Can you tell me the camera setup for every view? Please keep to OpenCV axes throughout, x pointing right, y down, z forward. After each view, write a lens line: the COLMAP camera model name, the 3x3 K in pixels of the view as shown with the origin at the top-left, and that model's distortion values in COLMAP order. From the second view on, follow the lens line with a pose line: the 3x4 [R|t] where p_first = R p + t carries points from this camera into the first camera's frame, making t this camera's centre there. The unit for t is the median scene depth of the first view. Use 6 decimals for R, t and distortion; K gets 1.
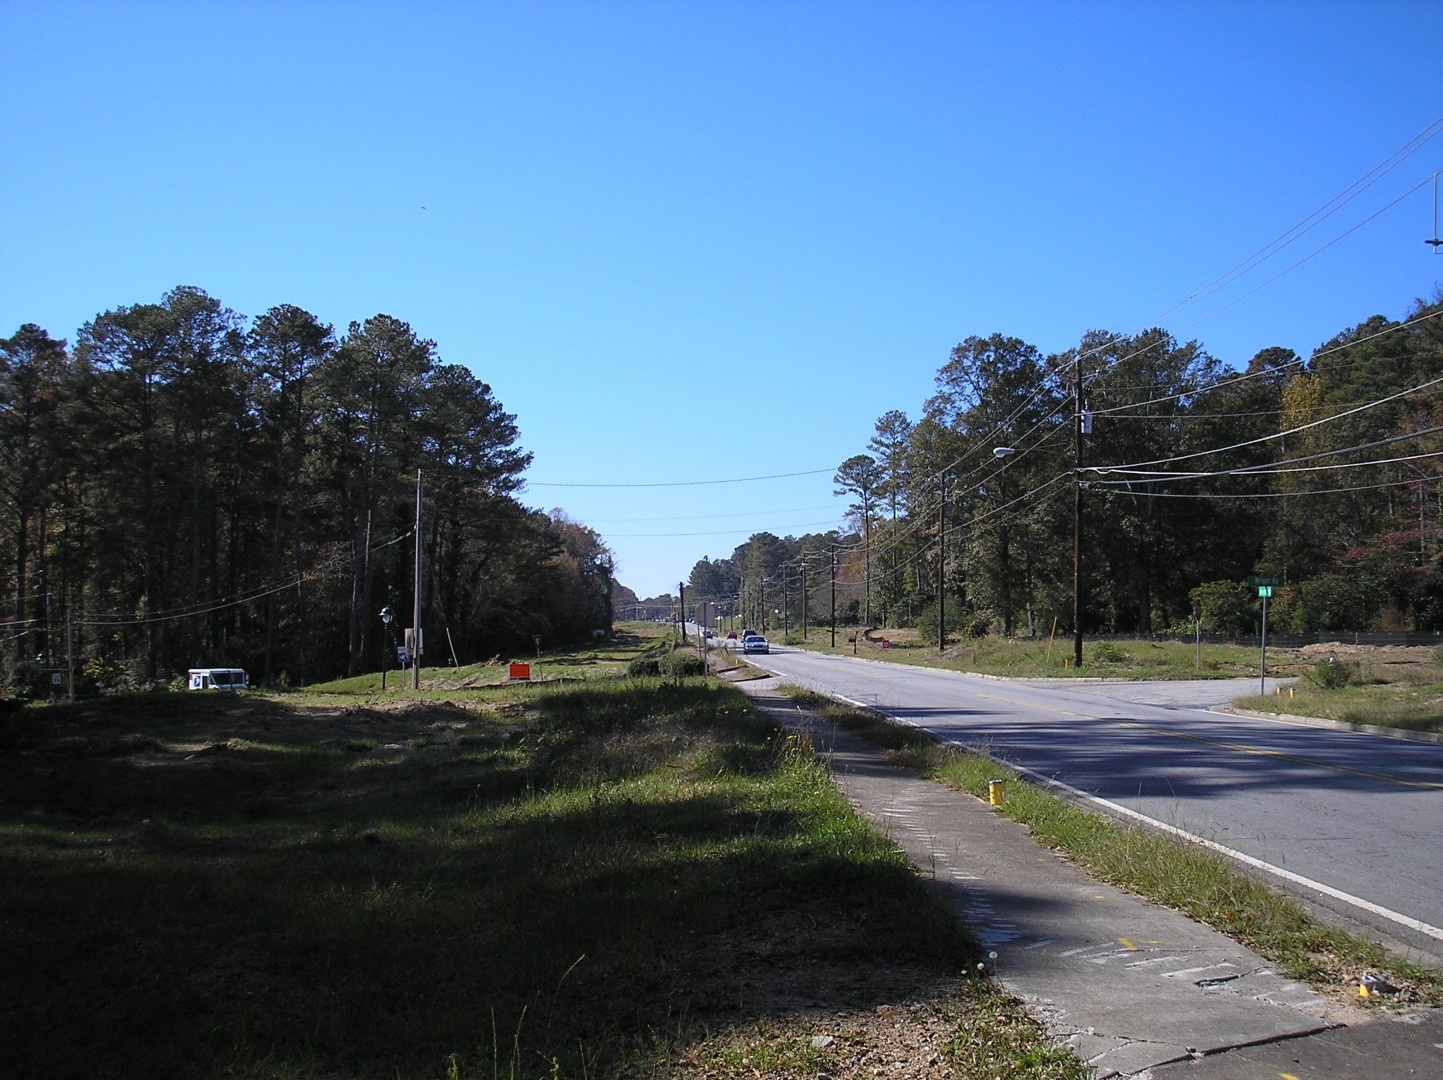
lens RADIAL K [[1604.2, 0, 714.7], [0, 1604.2, 533.5], [0, 0, 1]] dist [-0.176685, 0.070950]
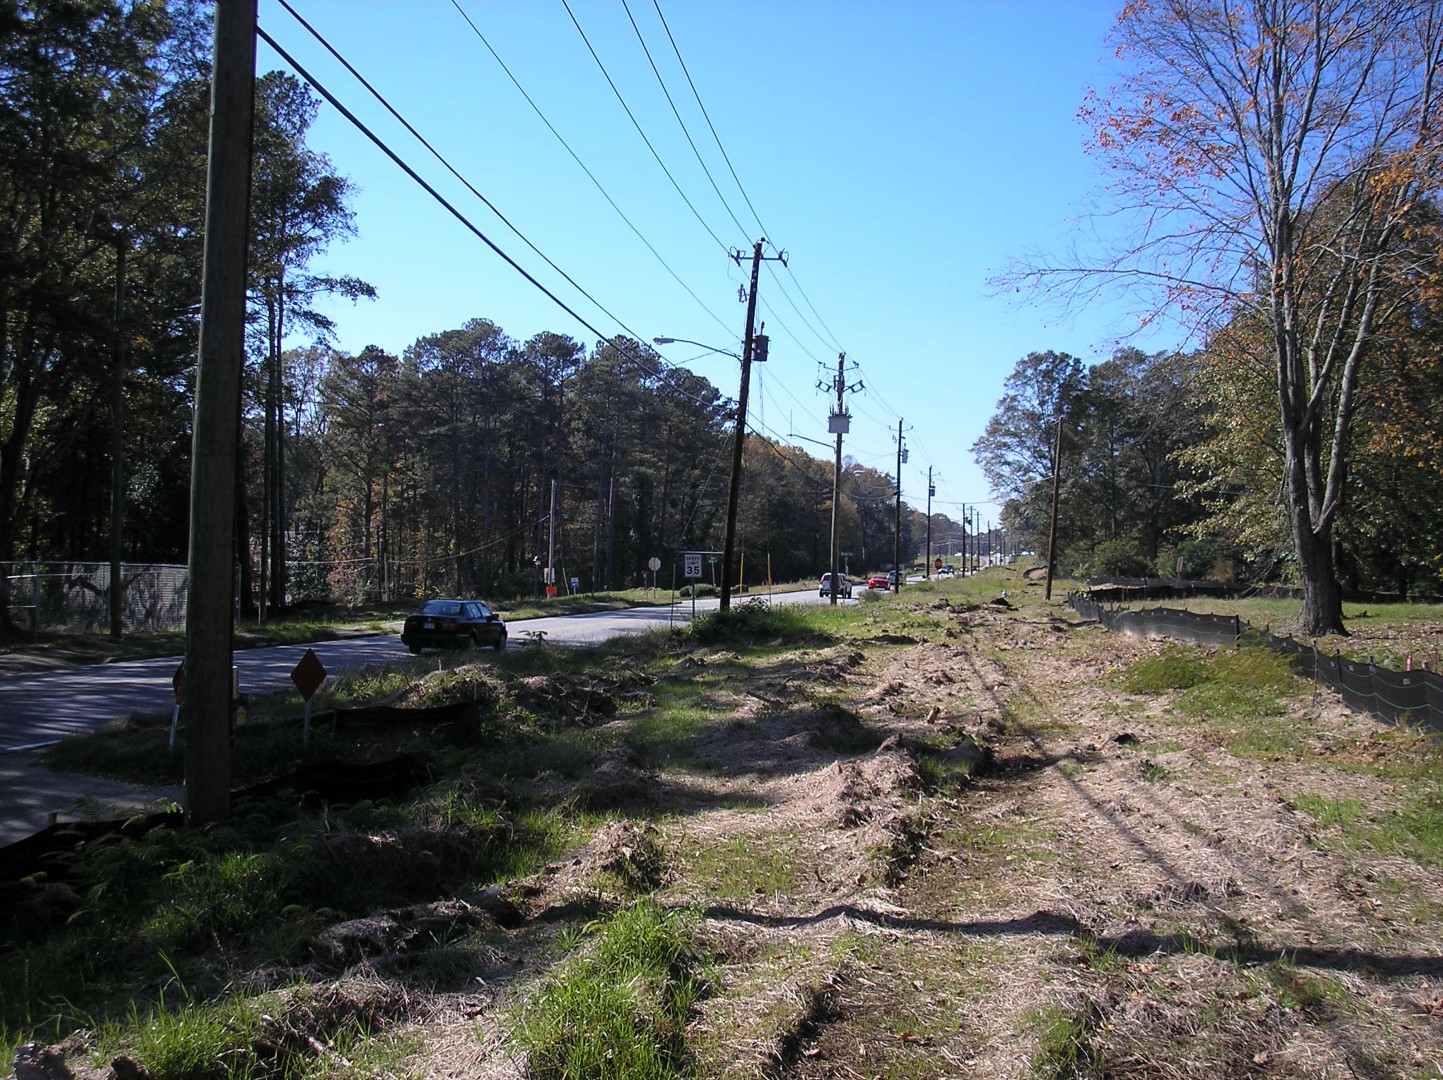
lens RADIAL K [[1604.2, 0, 714.7], [0, 1604.2, 533.5], [0, 0, 1]] dist [-0.176685, 0.070950]
pose [[0.972262, 0.008442, -0.233740, 0.196508], [0.001435, 0.999114, 0.042056, -0.025849], [0.233888, -0.041225, 0.971389, -0.328056]]
